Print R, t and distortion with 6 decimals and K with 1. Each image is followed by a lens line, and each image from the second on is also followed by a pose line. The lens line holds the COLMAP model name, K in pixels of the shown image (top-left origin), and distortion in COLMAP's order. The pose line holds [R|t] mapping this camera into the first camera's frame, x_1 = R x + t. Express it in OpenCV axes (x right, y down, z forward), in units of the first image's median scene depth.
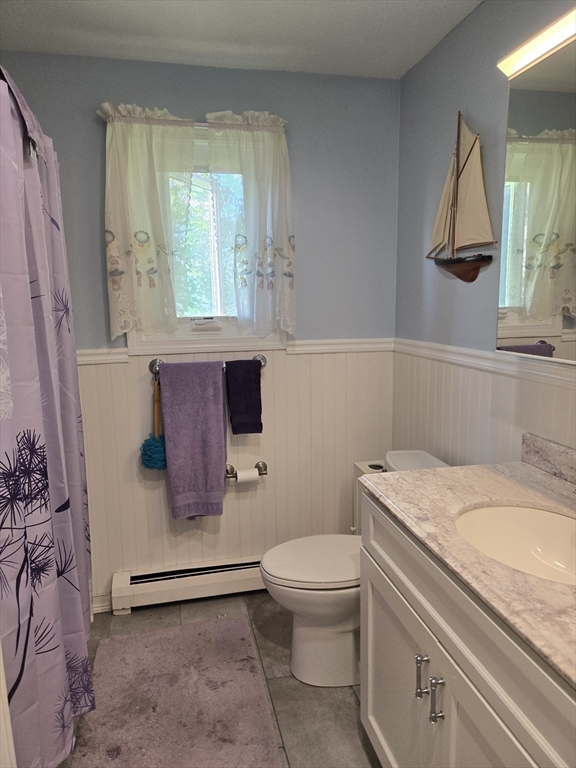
lens RADIAL K [[526.3, 0, 287.6], [0, 526.3, 385.4], [0, 0, 1]] dist [0.030847, -0.022006]
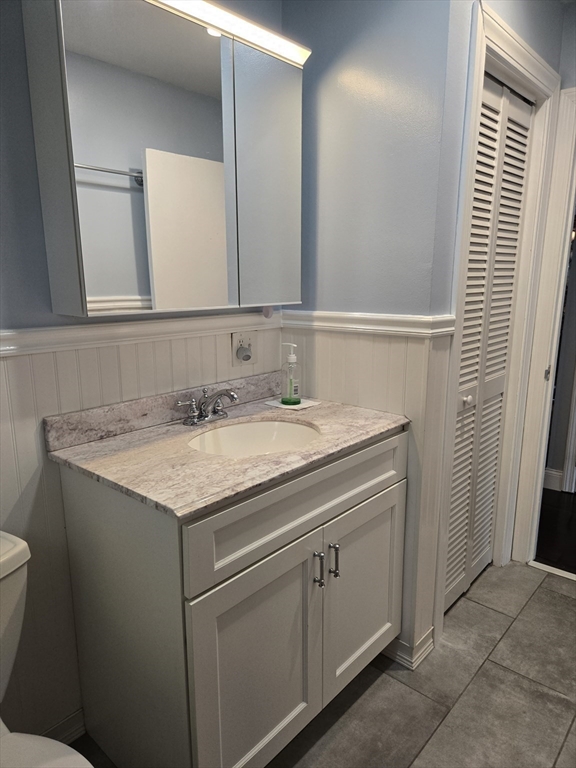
lens RADIAL K [[526.3, 0, 289.2], [0, 526.3, 385.0], [0, 0, 1]] dist [0.030847, -0.022006]
pose [[-0.587837, -0.154170, 0.794153, -0.490545], [0.137520, 0.948342, 0.285896, -0.166520], [-0.797205, 0.277272, -0.536269, 1.278584]]
